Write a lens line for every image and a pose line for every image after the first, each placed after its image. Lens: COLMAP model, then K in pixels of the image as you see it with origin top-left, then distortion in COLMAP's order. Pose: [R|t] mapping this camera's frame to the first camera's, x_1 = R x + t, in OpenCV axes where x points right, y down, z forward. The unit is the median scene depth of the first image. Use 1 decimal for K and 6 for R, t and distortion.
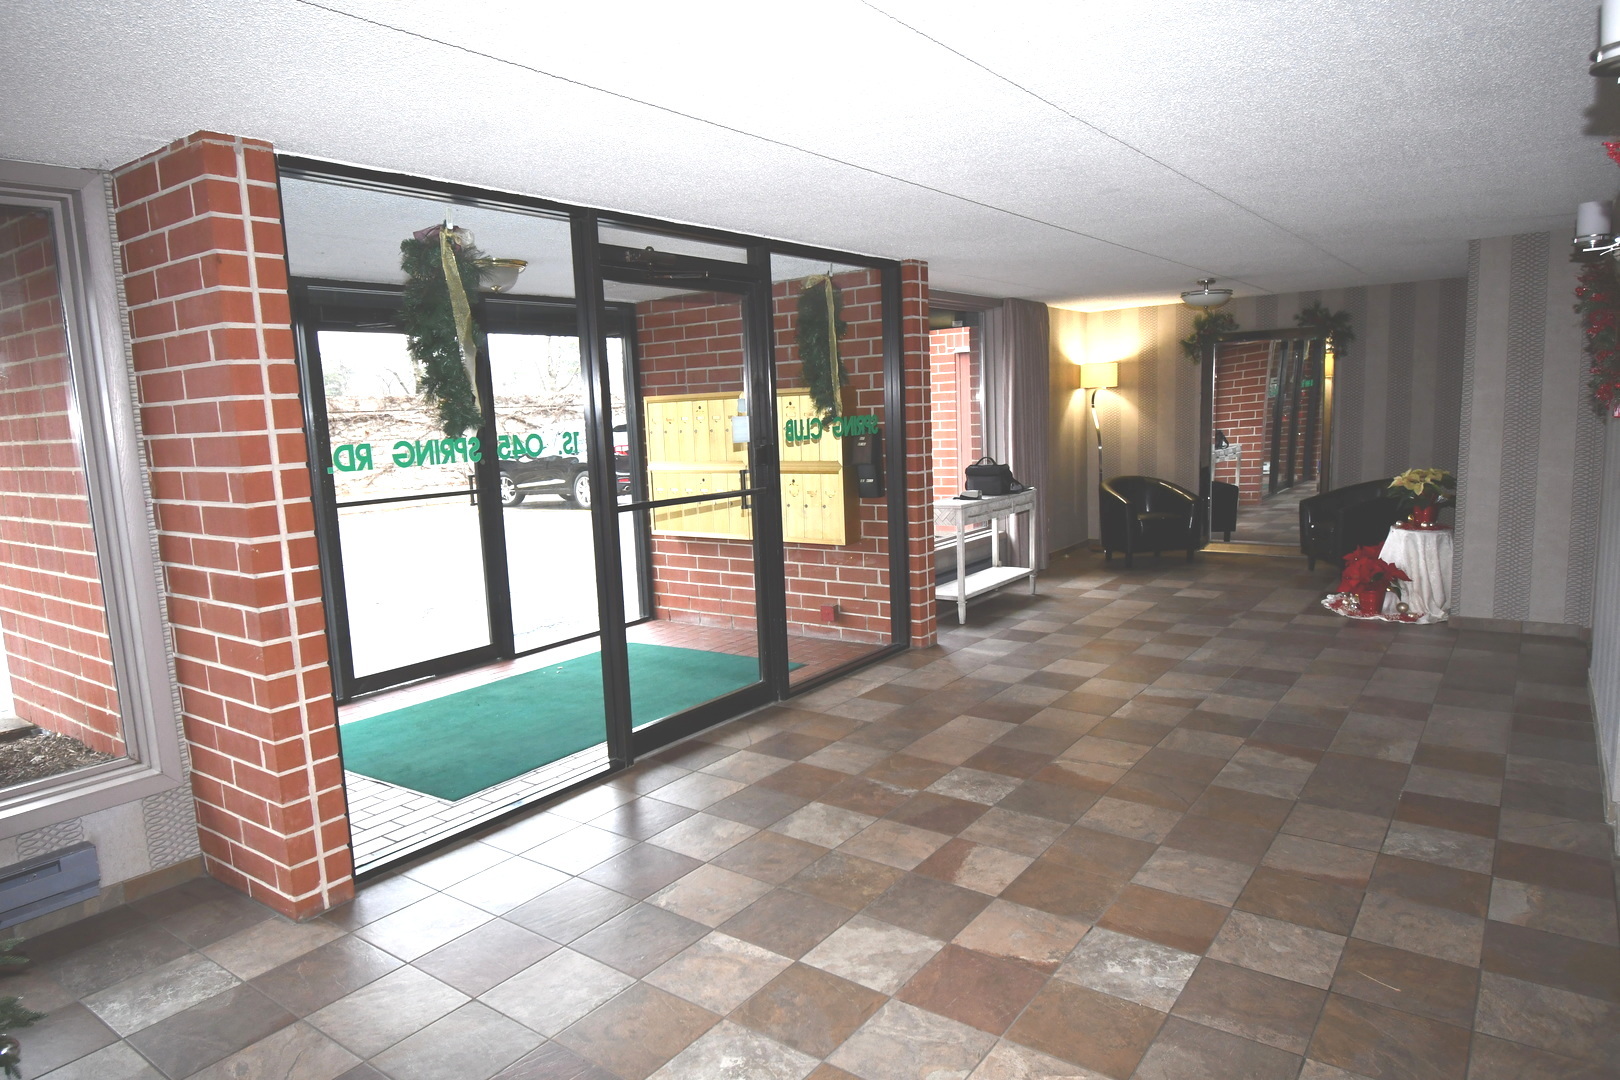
lens RADIAL K [[994.3, 0, 806.5], [0, 994.3, 544.5], [0, 0, 1]] dist [0.014491, -0.028323]
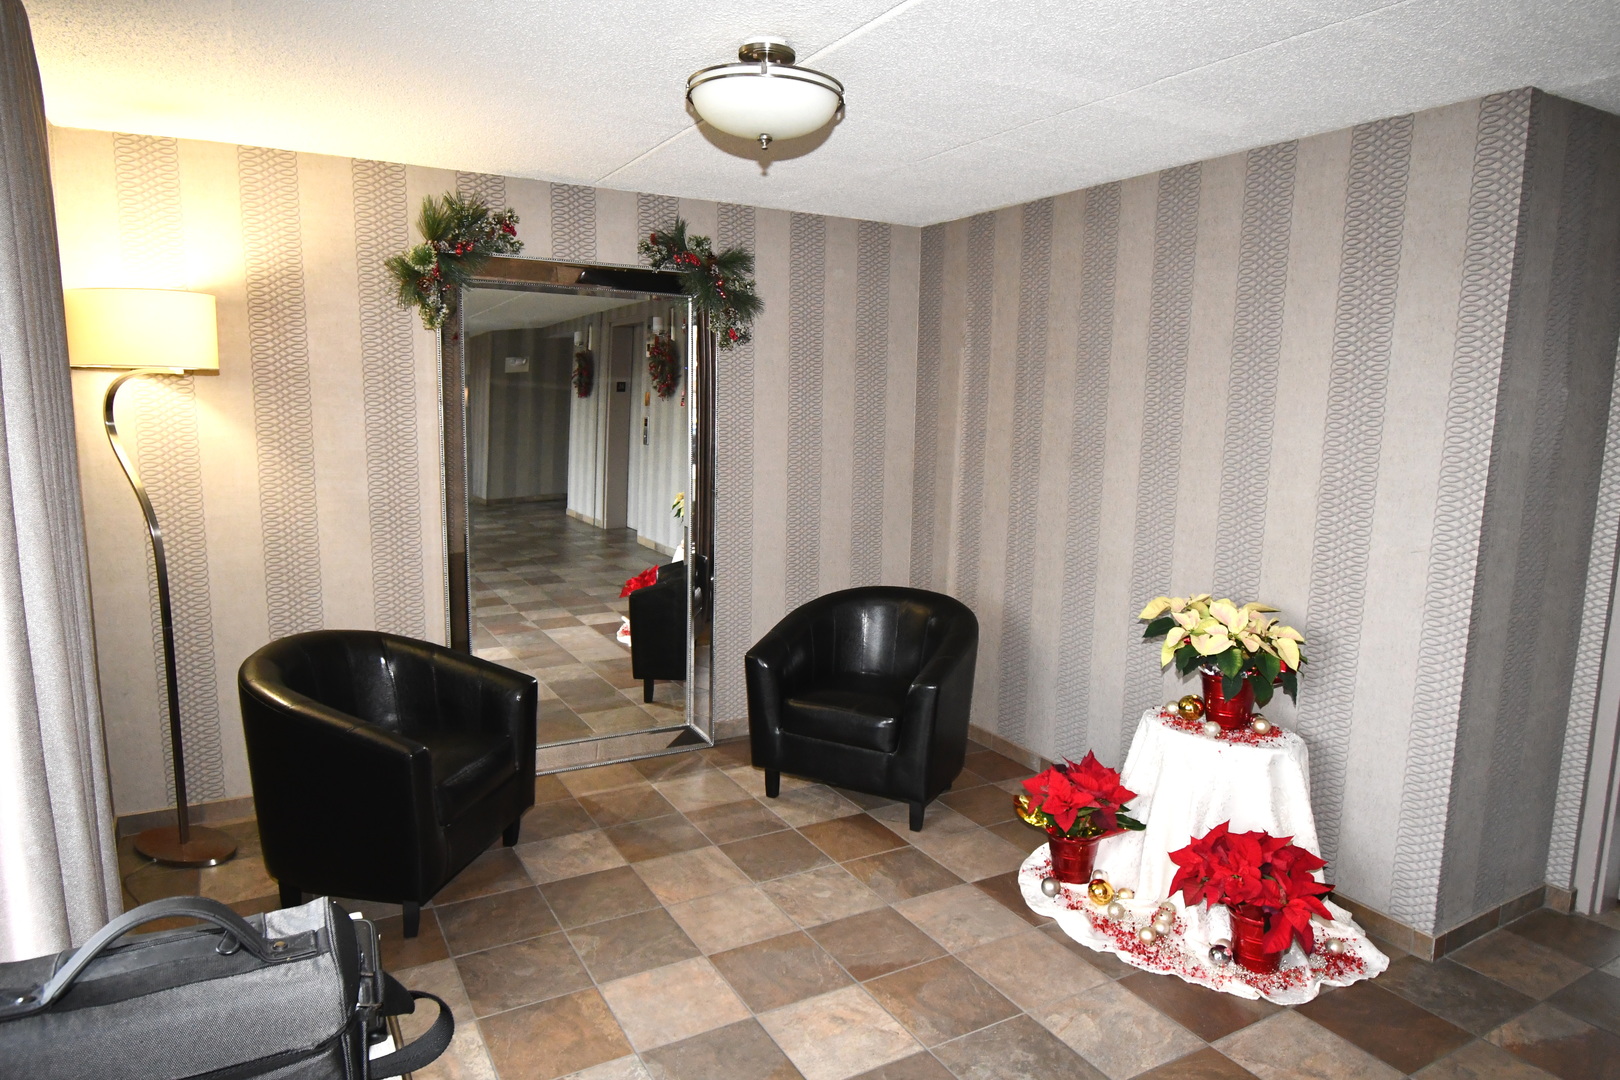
lens RADIAL K [[994.3, 0, 806.5], [0, 994.3, 544.5], [0, 0, 1]] dist [0.014491, -0.028323]
pose [[0.411508, -0.083861, 0.907540, 0.251000], [0.091527, 0.994526, 0.050397, -0.282316], [-0.906799, 0.062325, 0.416931, 1.944437]]
